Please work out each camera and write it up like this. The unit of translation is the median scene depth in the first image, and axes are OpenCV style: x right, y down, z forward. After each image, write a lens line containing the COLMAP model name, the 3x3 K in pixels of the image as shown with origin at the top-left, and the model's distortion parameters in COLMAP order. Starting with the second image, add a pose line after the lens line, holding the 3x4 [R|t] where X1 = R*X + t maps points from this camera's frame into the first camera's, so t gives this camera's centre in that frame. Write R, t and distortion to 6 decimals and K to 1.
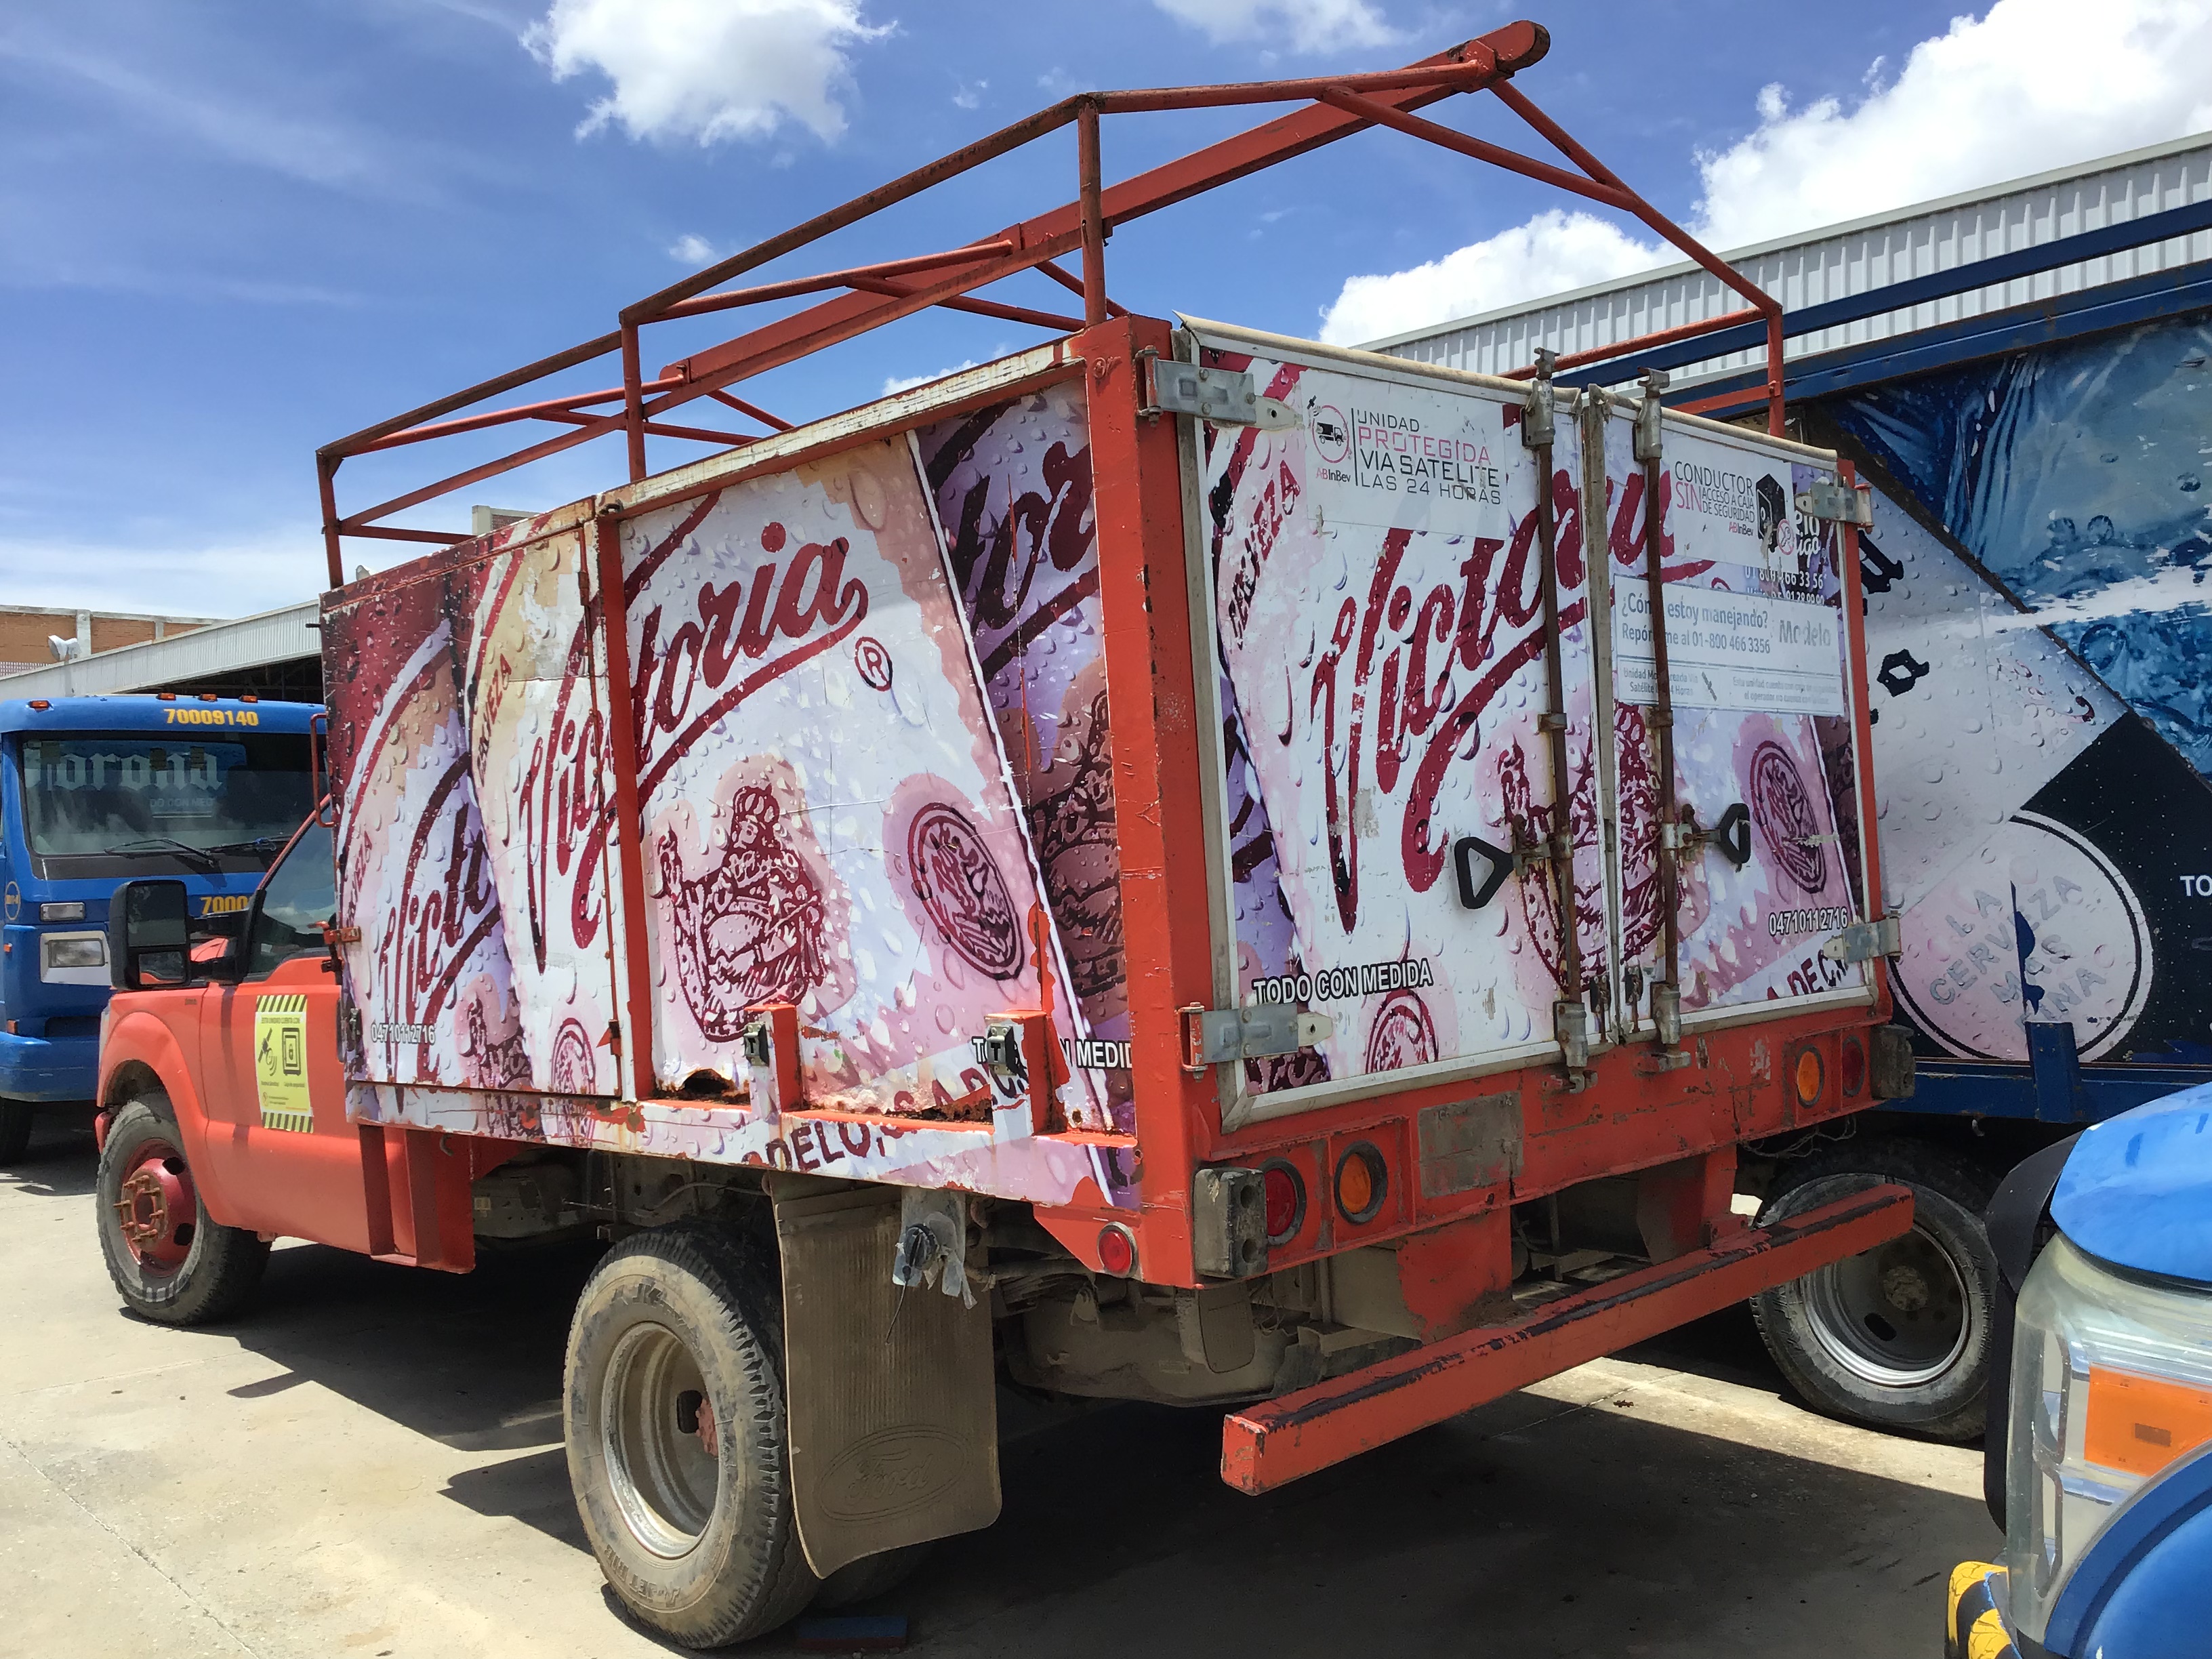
lens RADIAL K [[1937.4, 0, 1107.1], [0, 1937.4, 838.7], [0, 0, 1]] dist [0.096679, -0.165213]
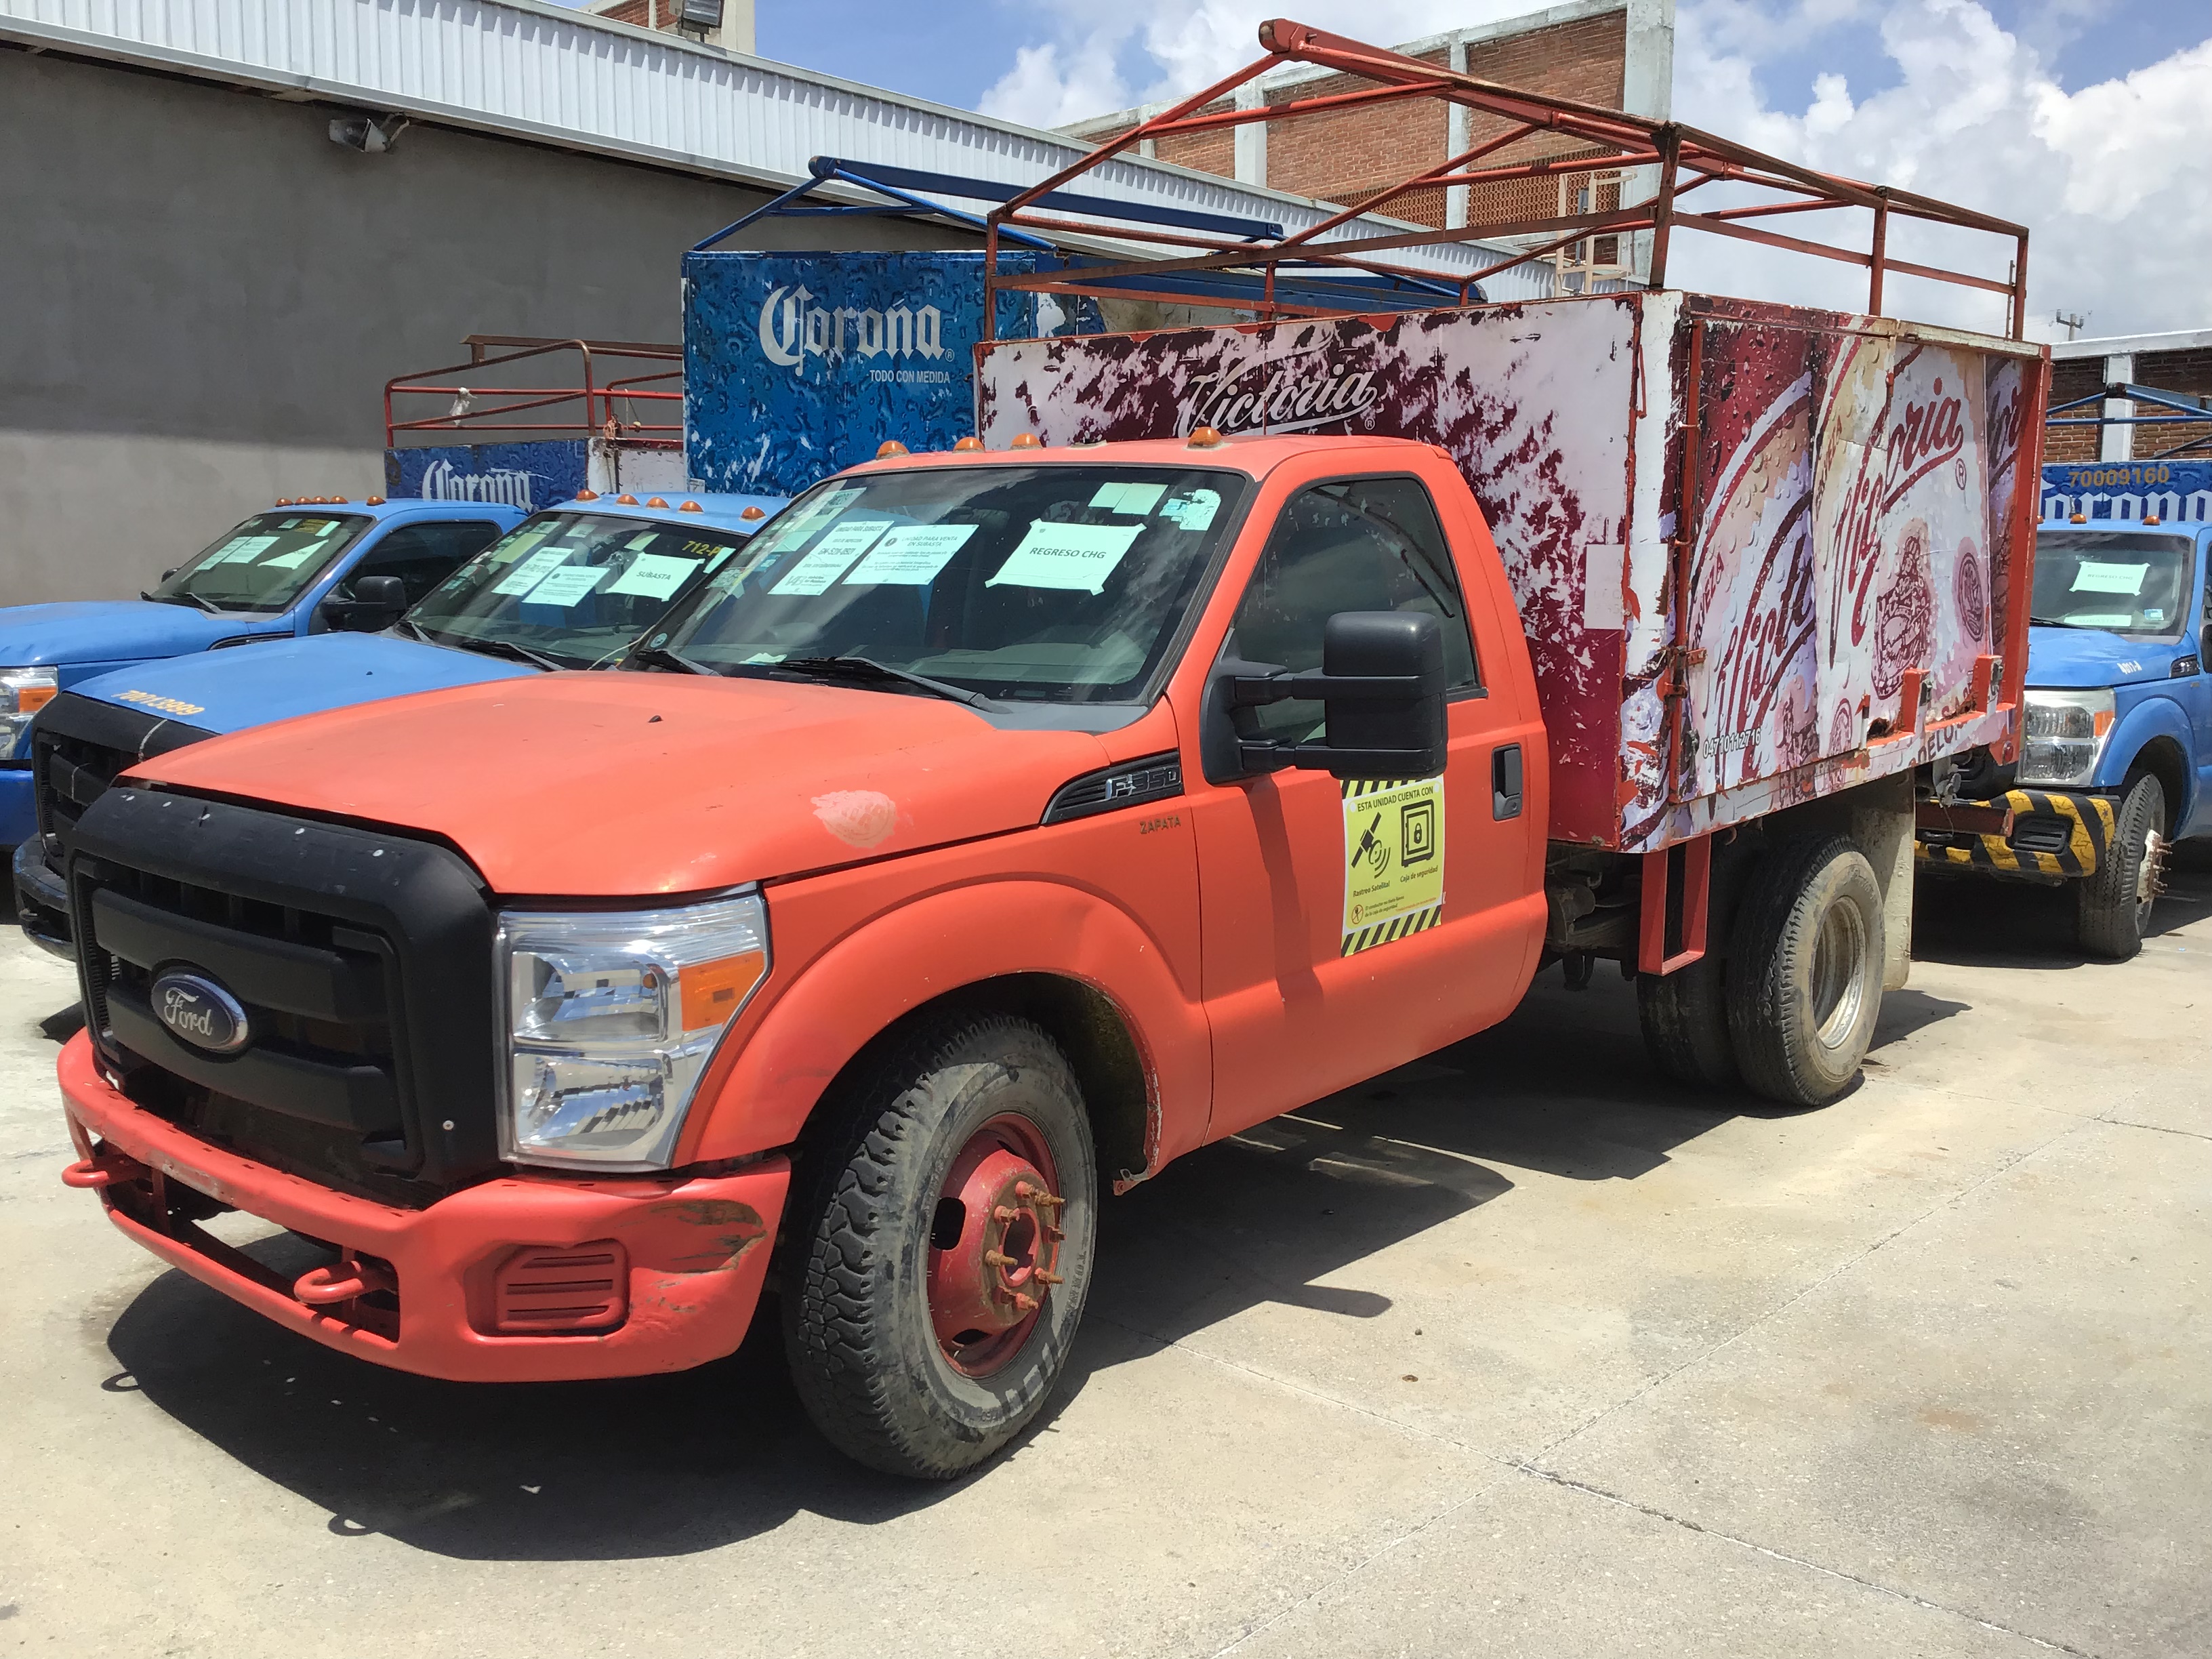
lens RADIAL K [[1937.4, 0, 1136.8], [0, 1937.4, 838.3], [0, 0, 1]] dist [0.096679, -0.165213]
pose [[-0.095591, -0.119319, 0.988244, -1.488866], [-0.003364, 0.992823, 0.119546, 0.025077], [-0.995415, 0.008103, -0.095307, 1.516956]]
